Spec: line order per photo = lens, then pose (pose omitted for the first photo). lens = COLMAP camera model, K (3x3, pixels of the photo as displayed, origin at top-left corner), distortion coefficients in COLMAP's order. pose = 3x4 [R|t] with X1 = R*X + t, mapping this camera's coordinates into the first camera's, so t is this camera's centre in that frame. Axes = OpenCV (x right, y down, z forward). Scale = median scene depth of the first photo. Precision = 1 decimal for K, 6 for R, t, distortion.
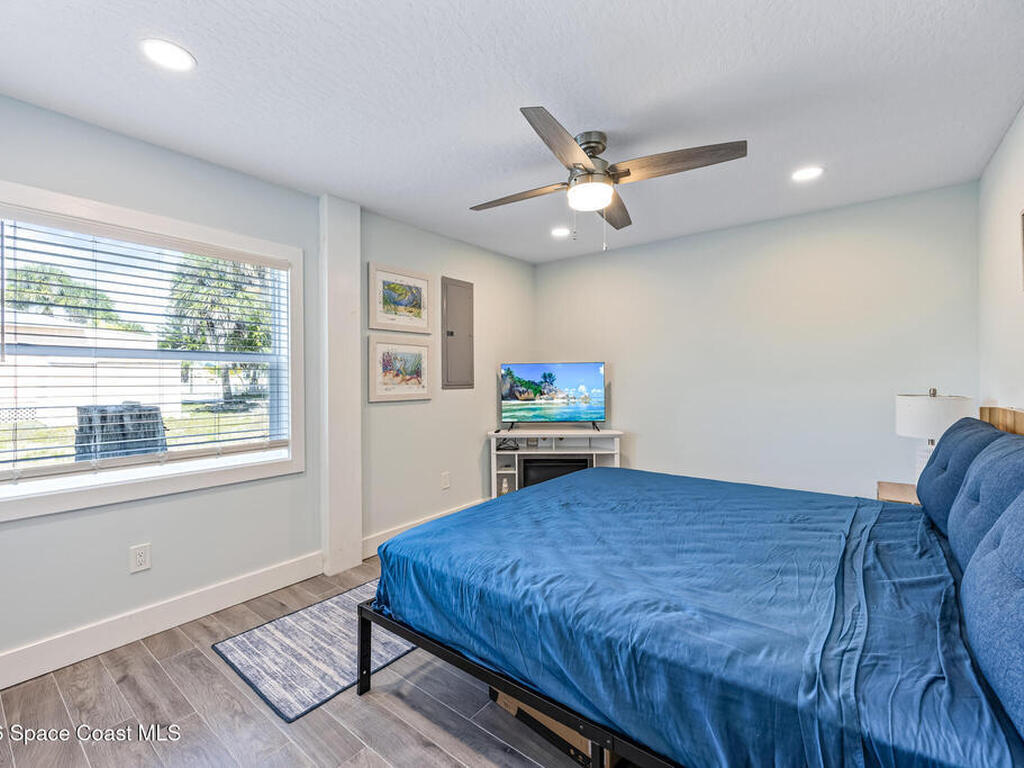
lens RADIAL K [[437.6, 0, 512.0], [0, 437.6, 384.0], [0, 0, 1]] dist [-0.000518, -0.000061]
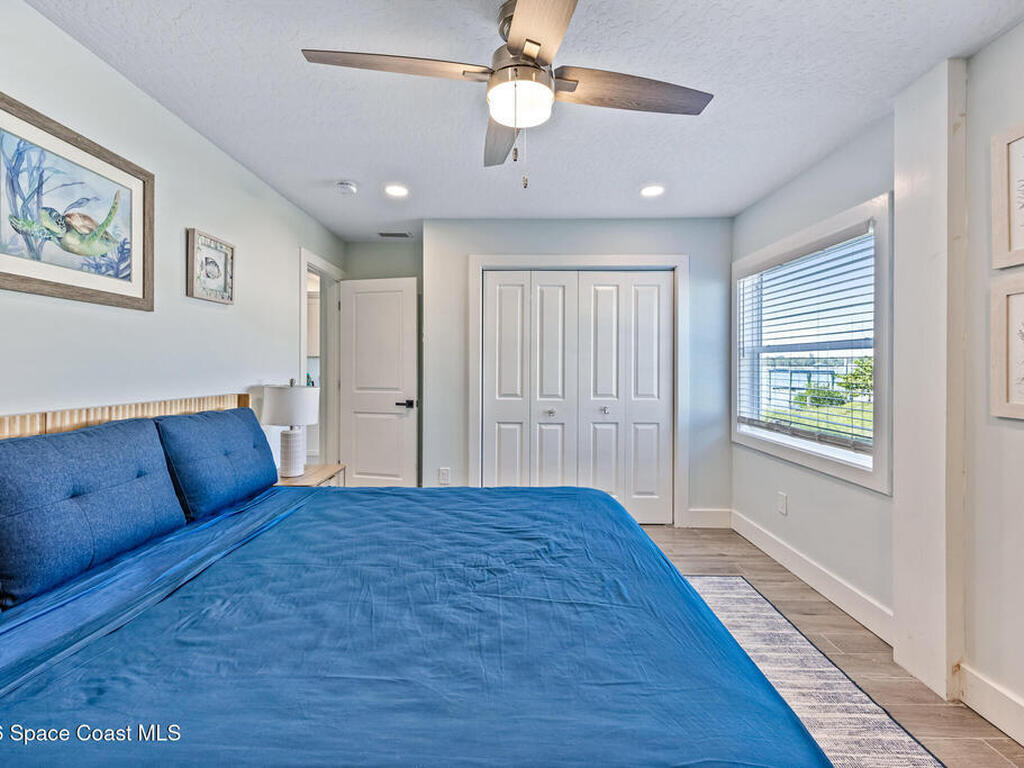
lens RADIAL K [[437.6, 0, 512.0], [0, 437.6, 384.0], [0, 0, 1]] dist [-0.000518, -0.000061]
pose [[-0.799584, 0.016225, -0.600334, 0.599358], [-0.006195, 0.999359, 0.035261, -0.008855], [0.600522, 0.031913, -0.798971, 1.553997]]
